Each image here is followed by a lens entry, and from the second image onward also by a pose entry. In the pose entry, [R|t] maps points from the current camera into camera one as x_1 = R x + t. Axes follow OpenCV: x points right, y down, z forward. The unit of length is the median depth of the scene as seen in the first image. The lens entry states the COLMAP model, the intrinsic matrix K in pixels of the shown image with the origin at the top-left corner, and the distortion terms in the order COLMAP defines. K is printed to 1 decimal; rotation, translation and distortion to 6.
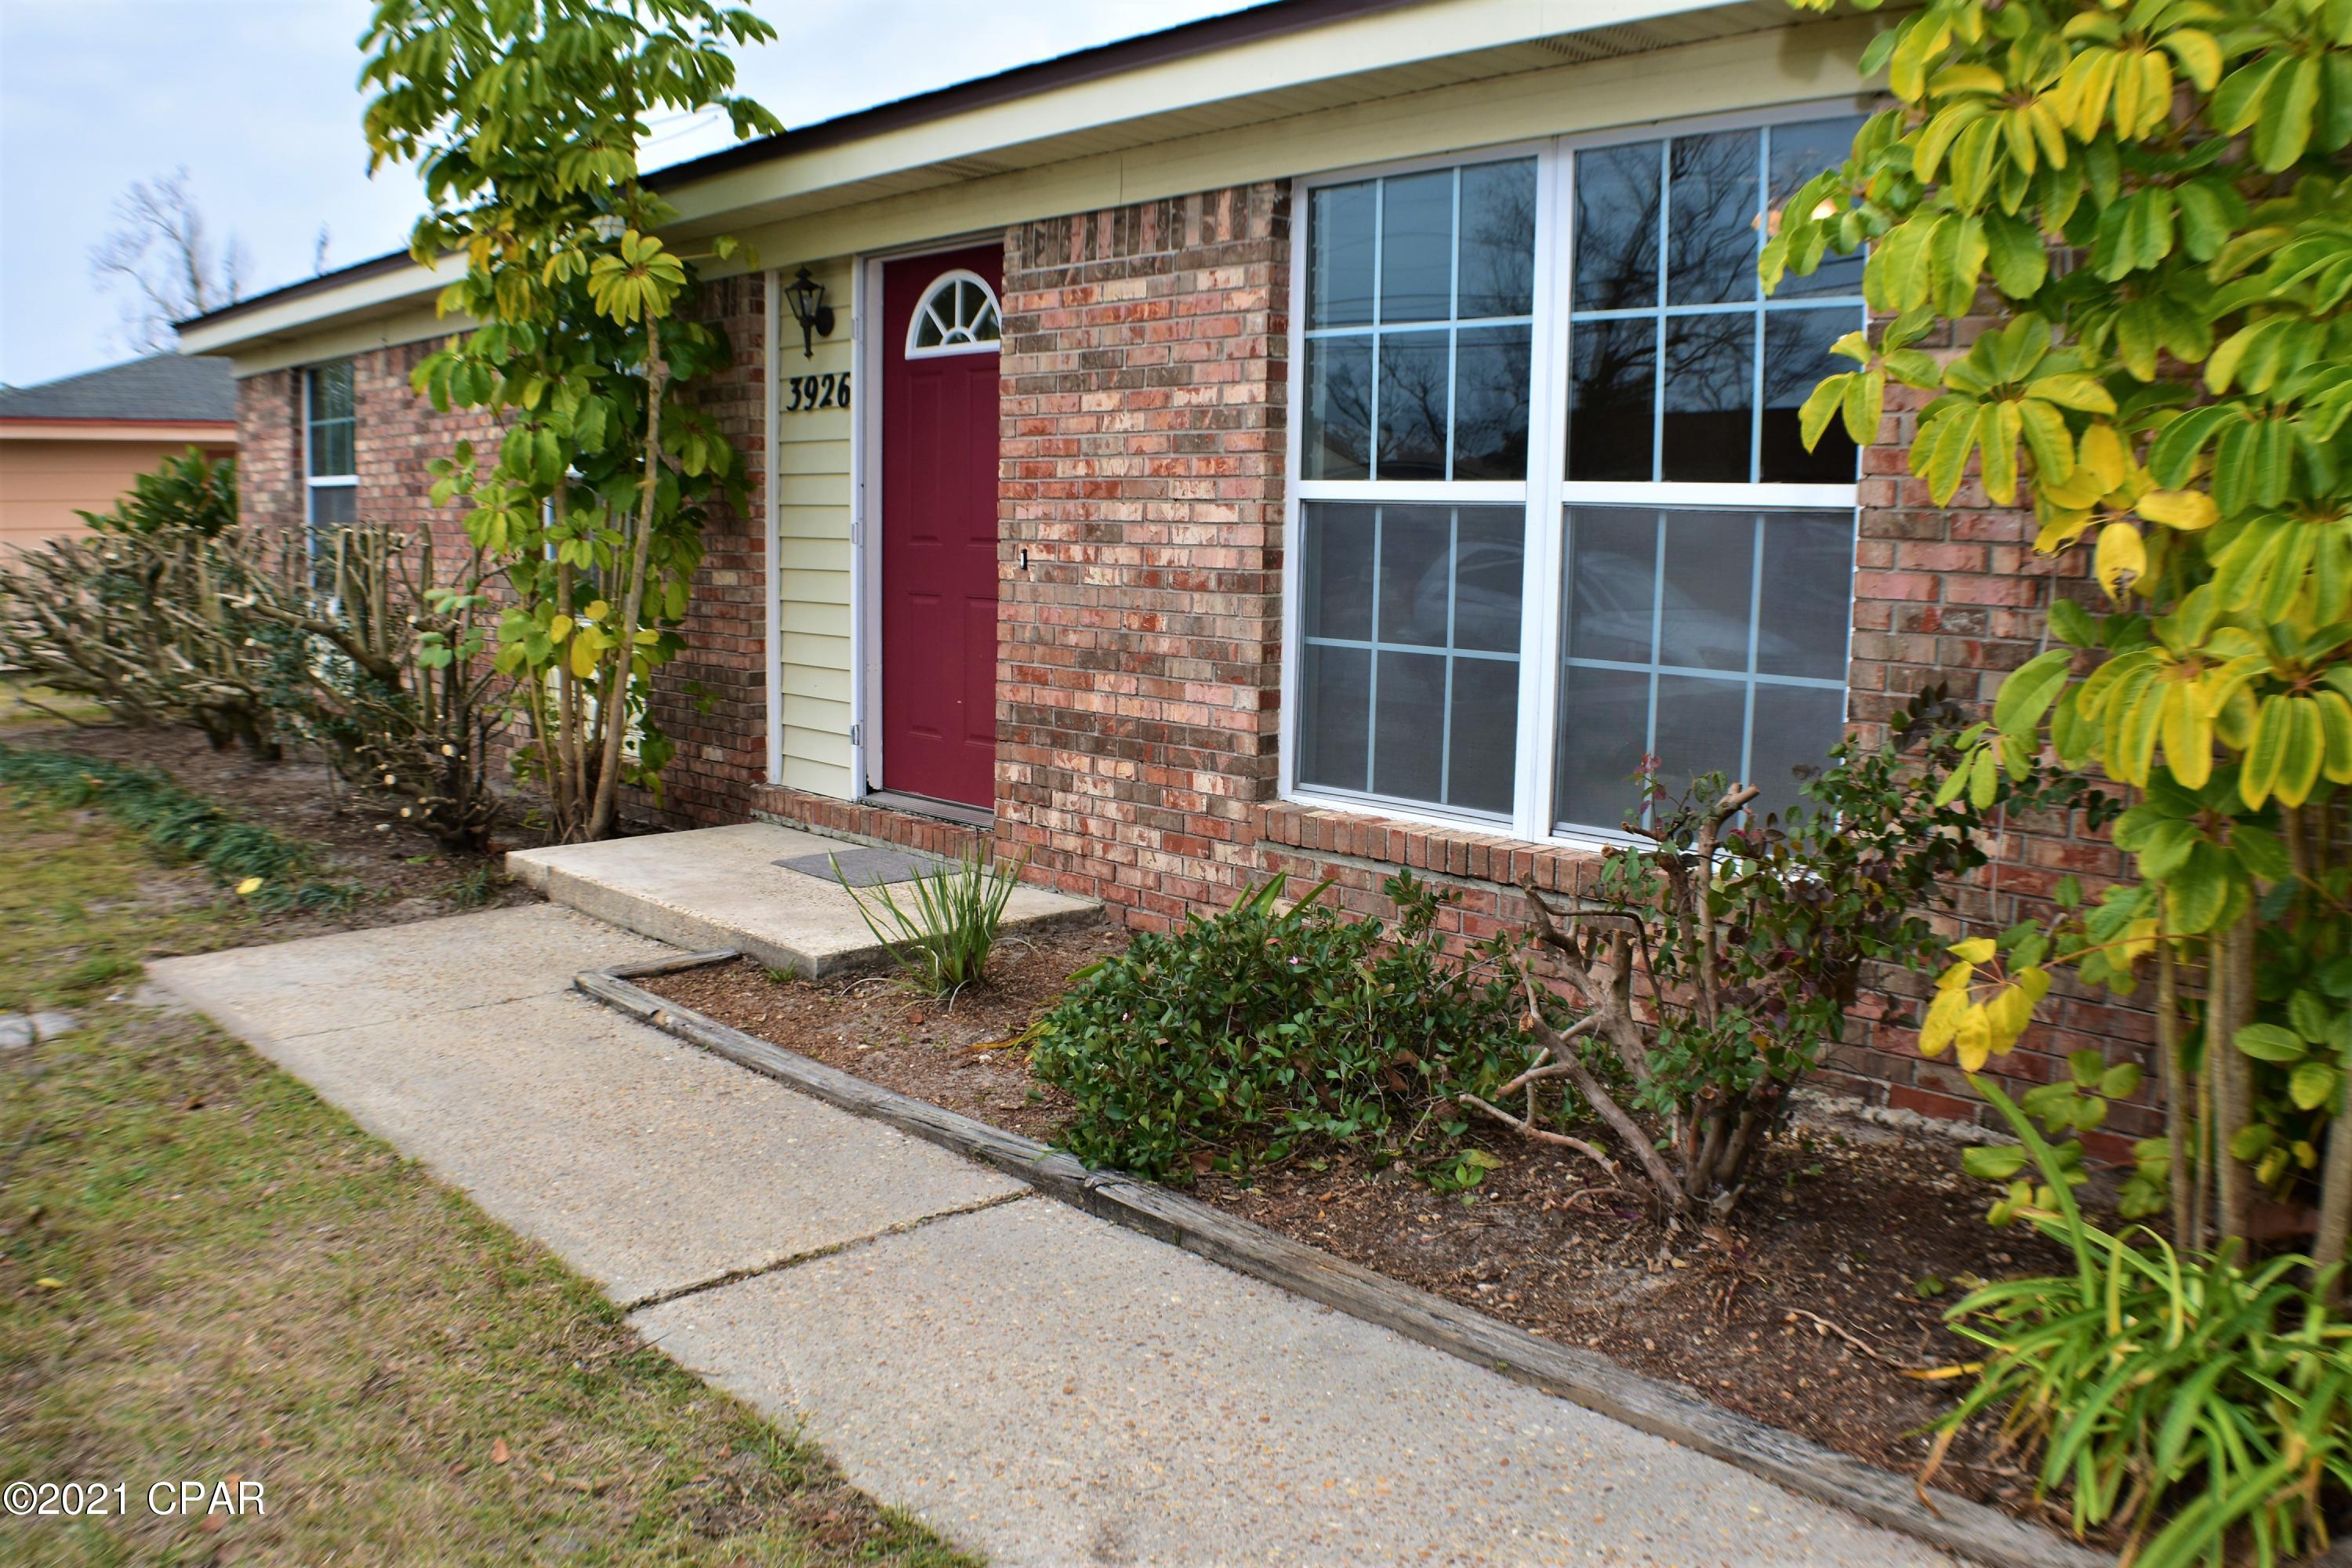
lens RADIAL K [[1876.4, 0, 1177.3], [0, 1876.4, 820.5], [0, 0, 1]] dist [-0.149513, 0.011556]
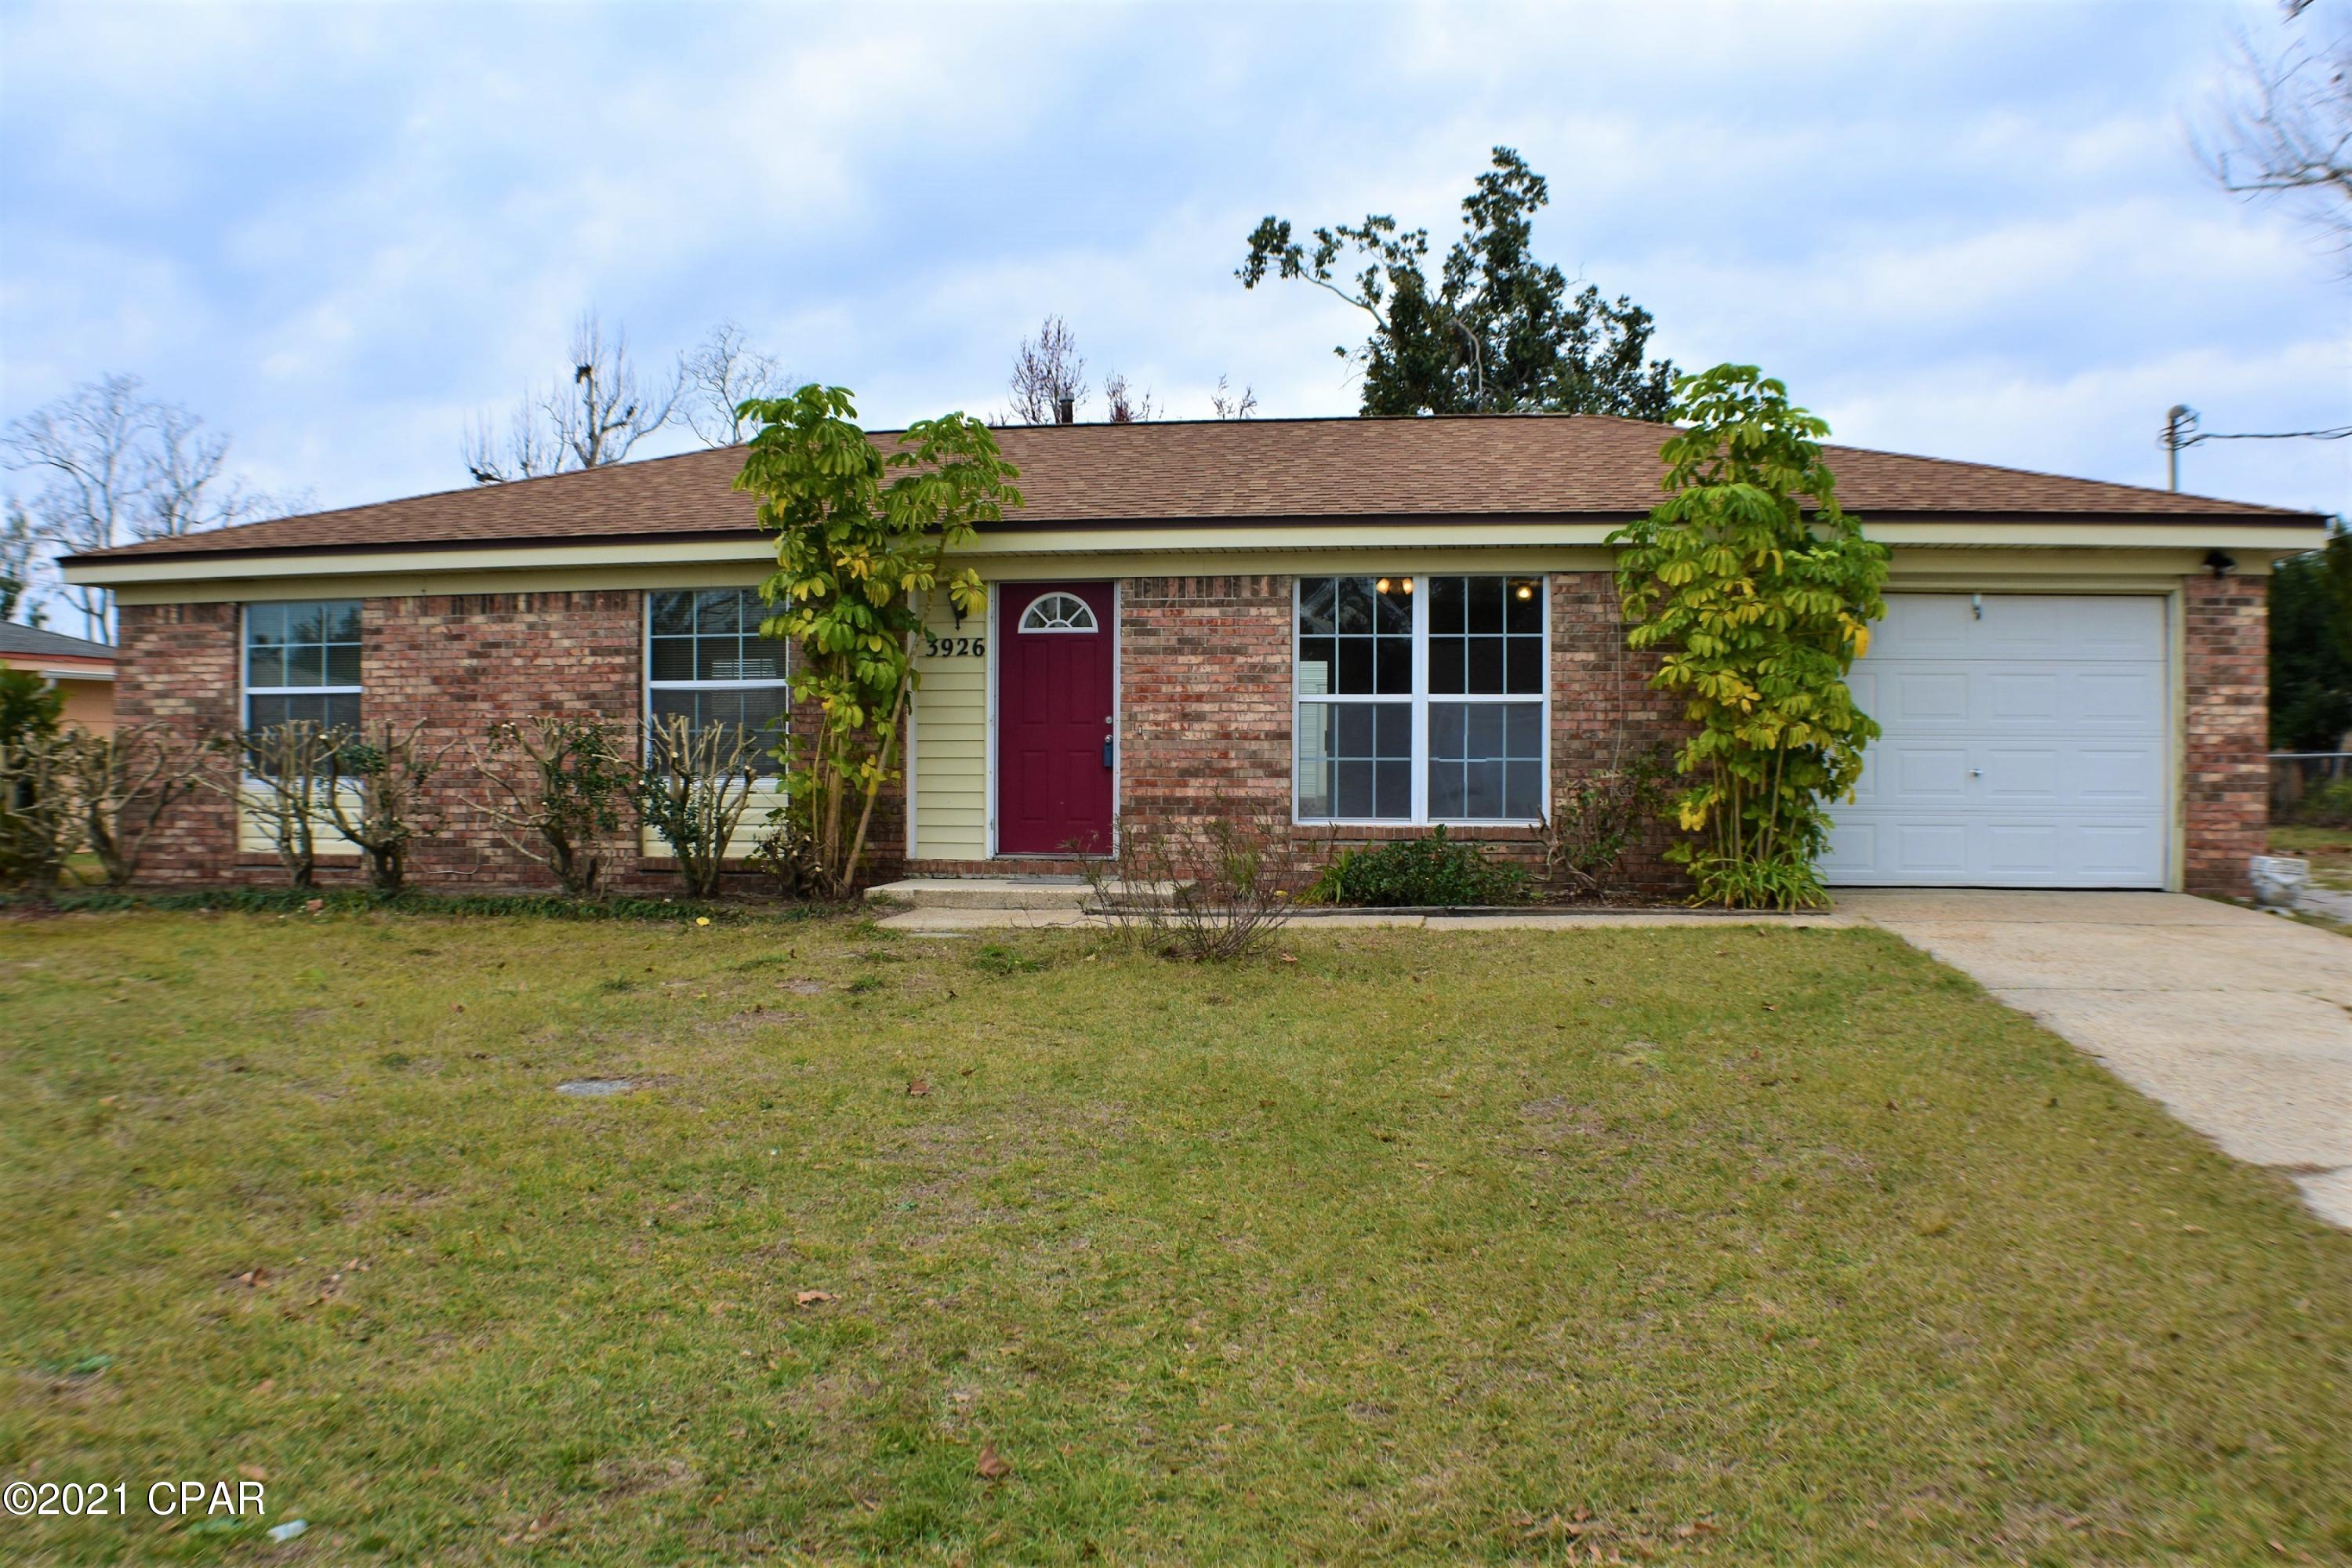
lens RADIAL K [[1876.4, 0, 1177.3], [0, 1876.4, 820.5], [0, 0, 1]] dist [-0.149513, 0.011556]
pose [[0.793352, -0.032306, 0.607906, -1.467072], [0.107085, 0.990426, -0.087117, 0.170559], [-0.599271, 0.134212, 0.789216, -0.785961]]
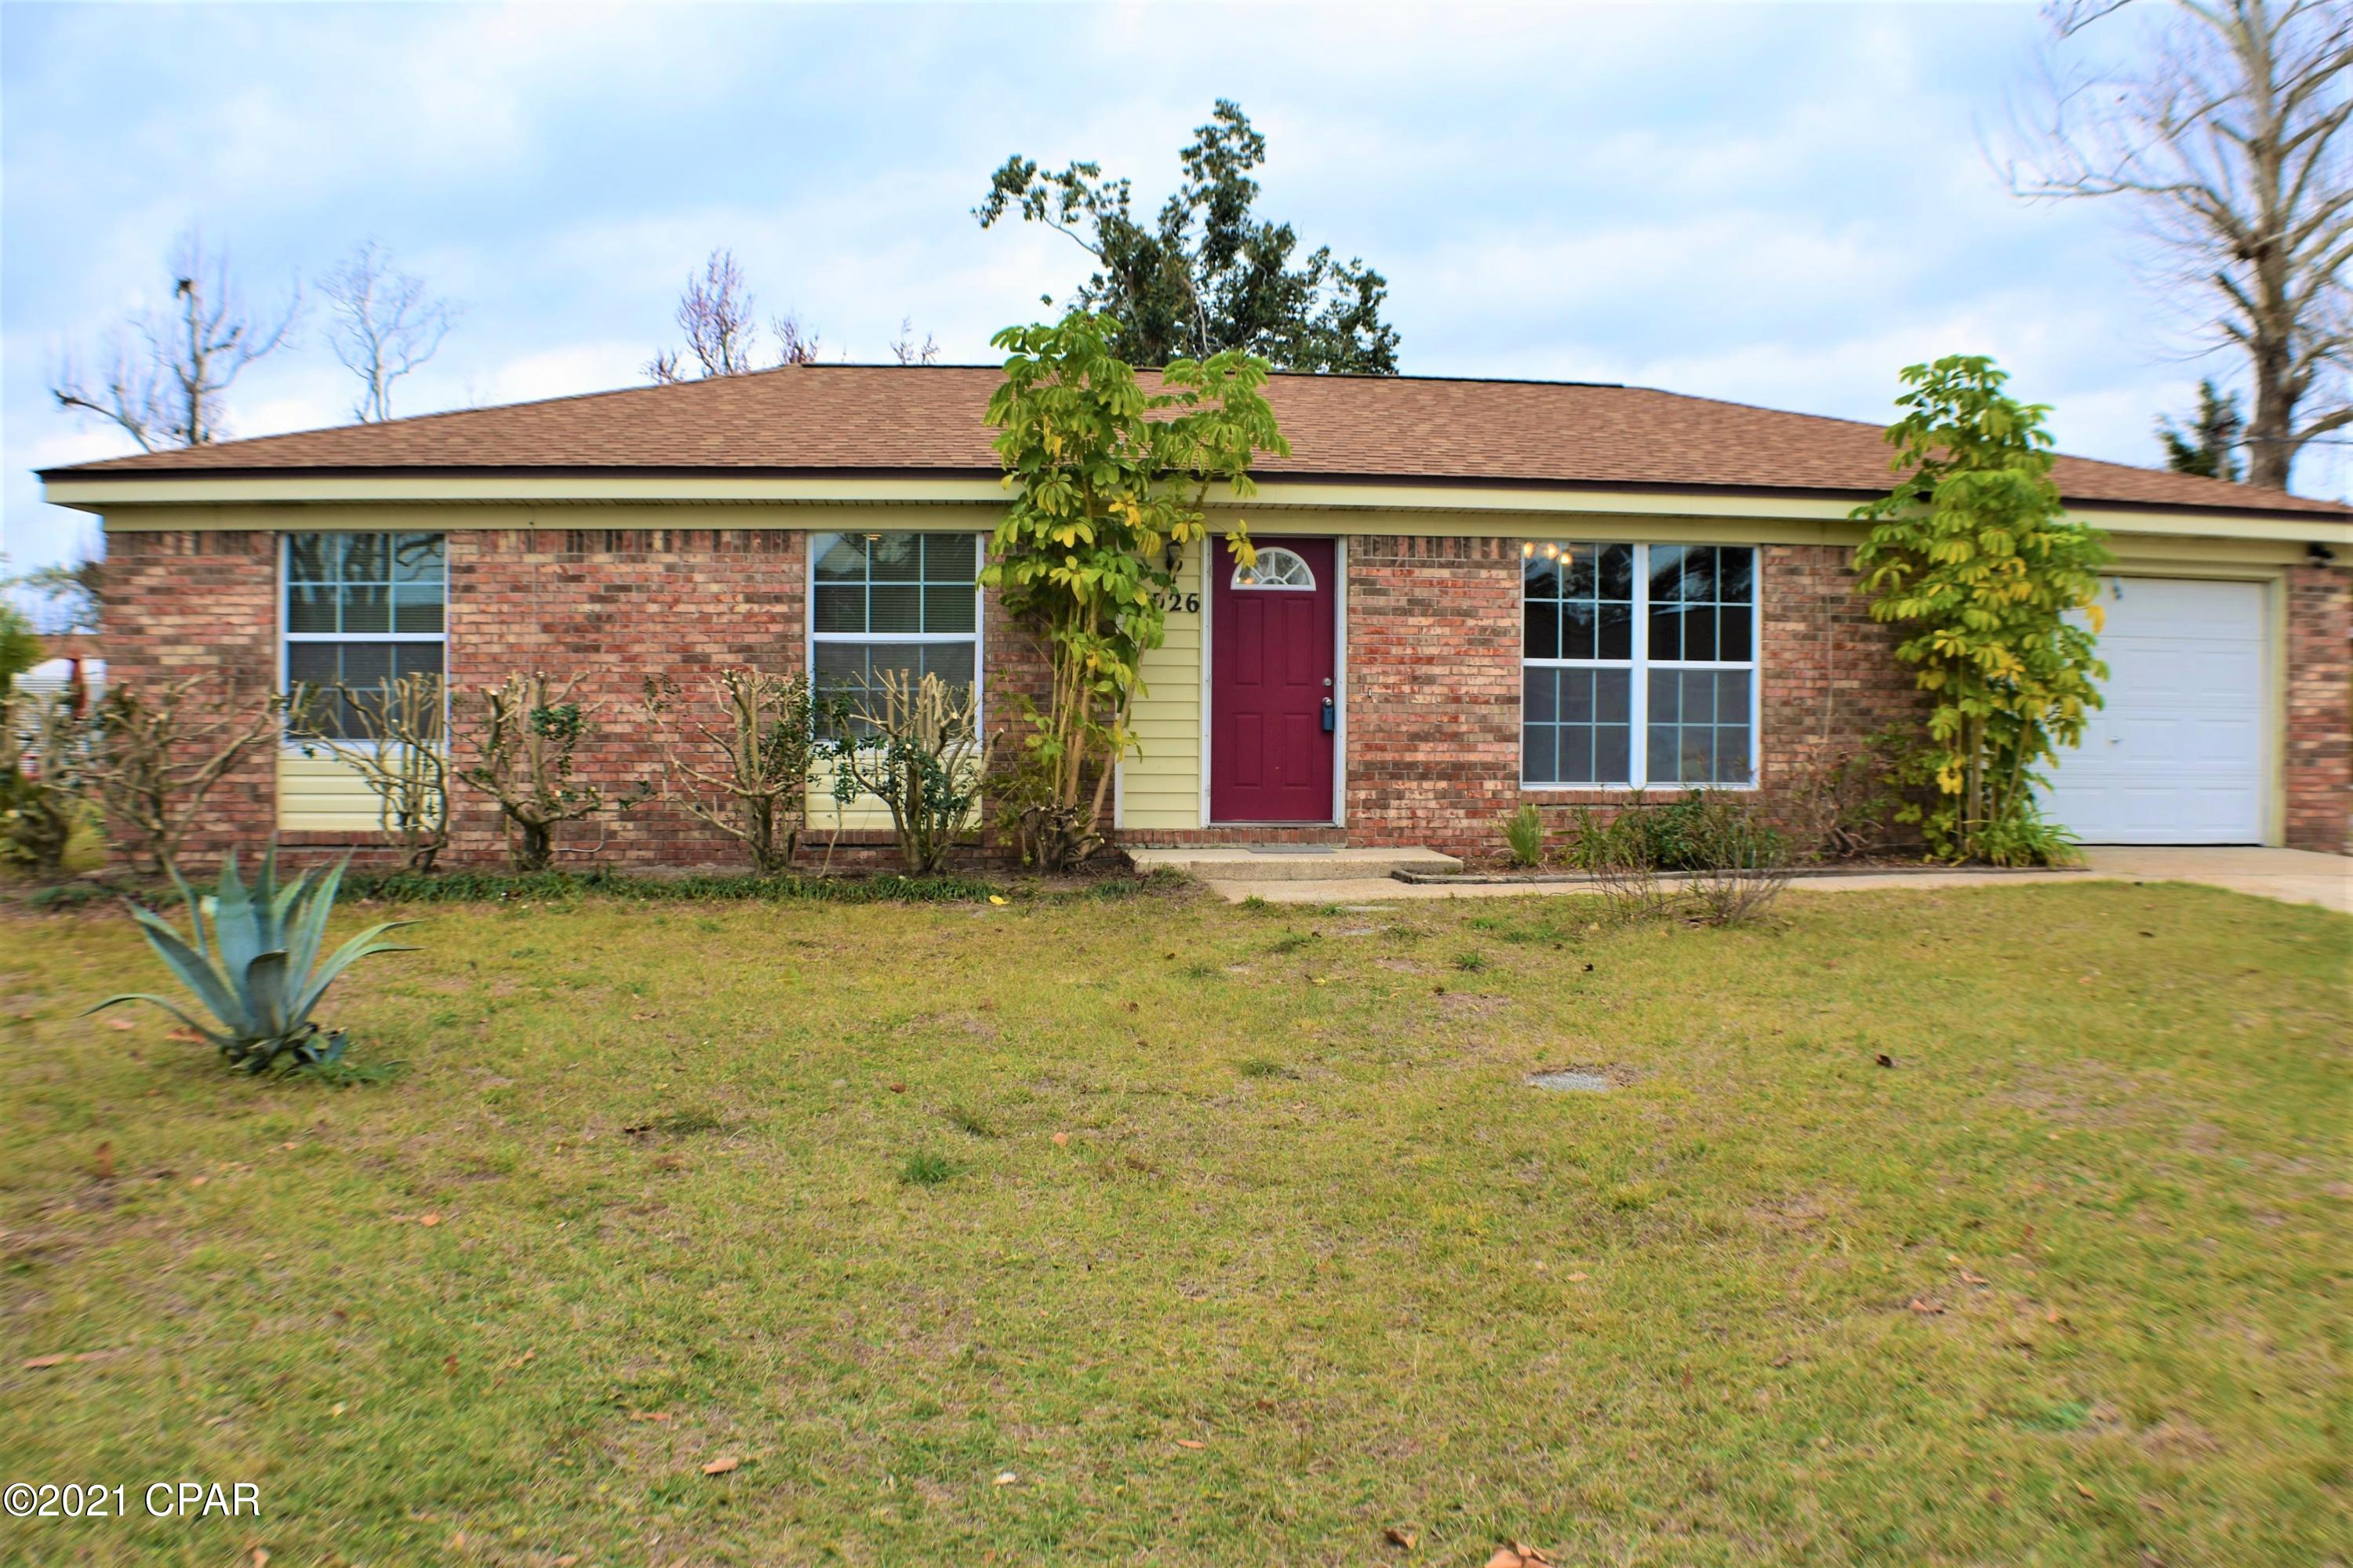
lens RADIAL K [[1925.5, 0, 1179.6], [0, 1925.5, 814.3], [0, 0, 1]] dist [-0.149818, 0.011169]
pose [[0.609317, -0.048703, 0.791429, -2.059122], [0.130463, 0.990667, -0.039479, 0.058039], [-0.782120, 0.127308, 0.609984, -0.149527]]
